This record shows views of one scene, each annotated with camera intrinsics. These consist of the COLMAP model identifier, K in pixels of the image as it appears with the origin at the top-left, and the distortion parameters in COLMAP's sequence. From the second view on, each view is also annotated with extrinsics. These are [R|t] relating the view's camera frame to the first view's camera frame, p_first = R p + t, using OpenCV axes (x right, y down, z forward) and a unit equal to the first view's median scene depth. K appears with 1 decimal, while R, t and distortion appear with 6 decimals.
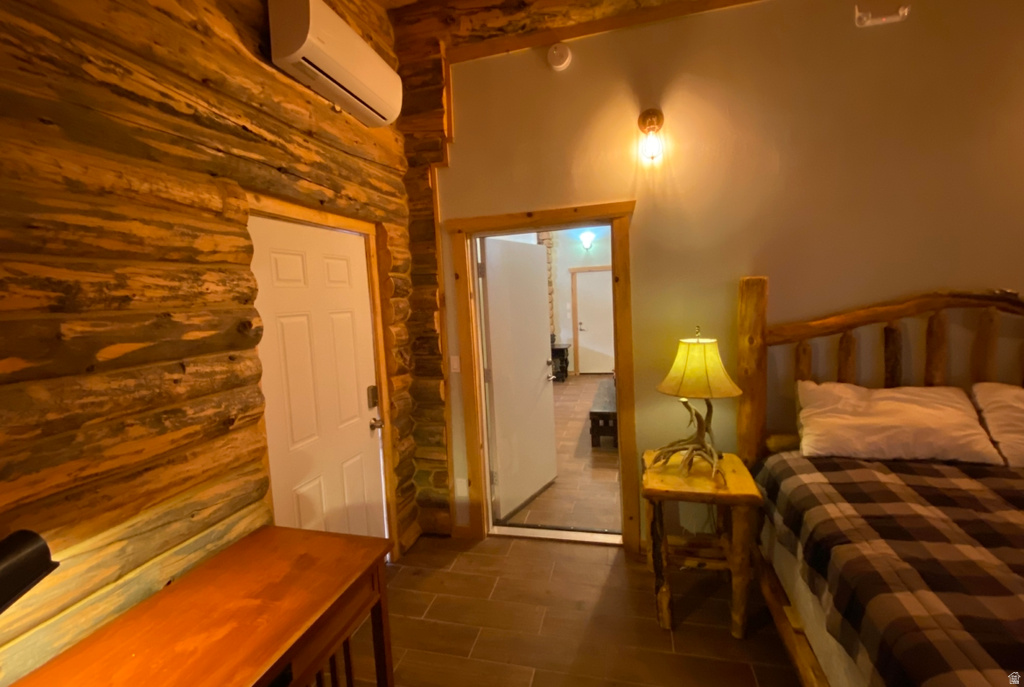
lens RADIAL K [[474.0, 0, 509.3], [0, 474.0, 339.8], [0, 0, 1]] dist [-0.003899, -0.001524]
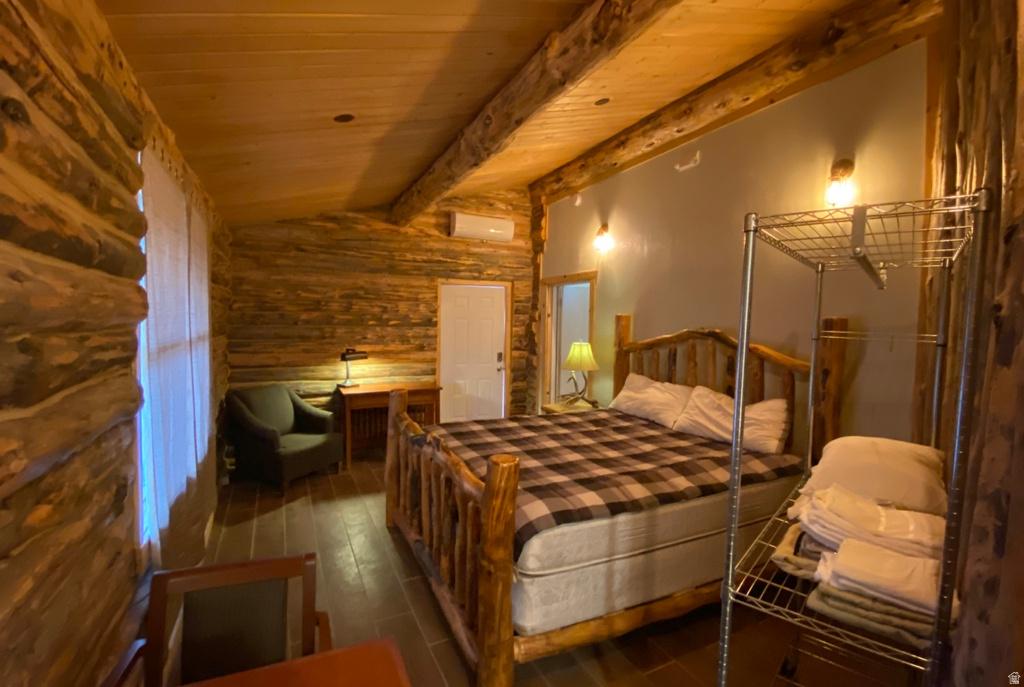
lens RADIAL K [[474.0, 0, 511.2], [0, 474.0, 348.2], [0, 0, 1]] dist [-0.003899, -0.001524]
pose [[0.643032, 0.109899, -0.757913, 1.894482], [-0.119891, 0.991894, 0.042109, -0.031966], [0.756397, 0.063789, 0.650995, -0.590679]]
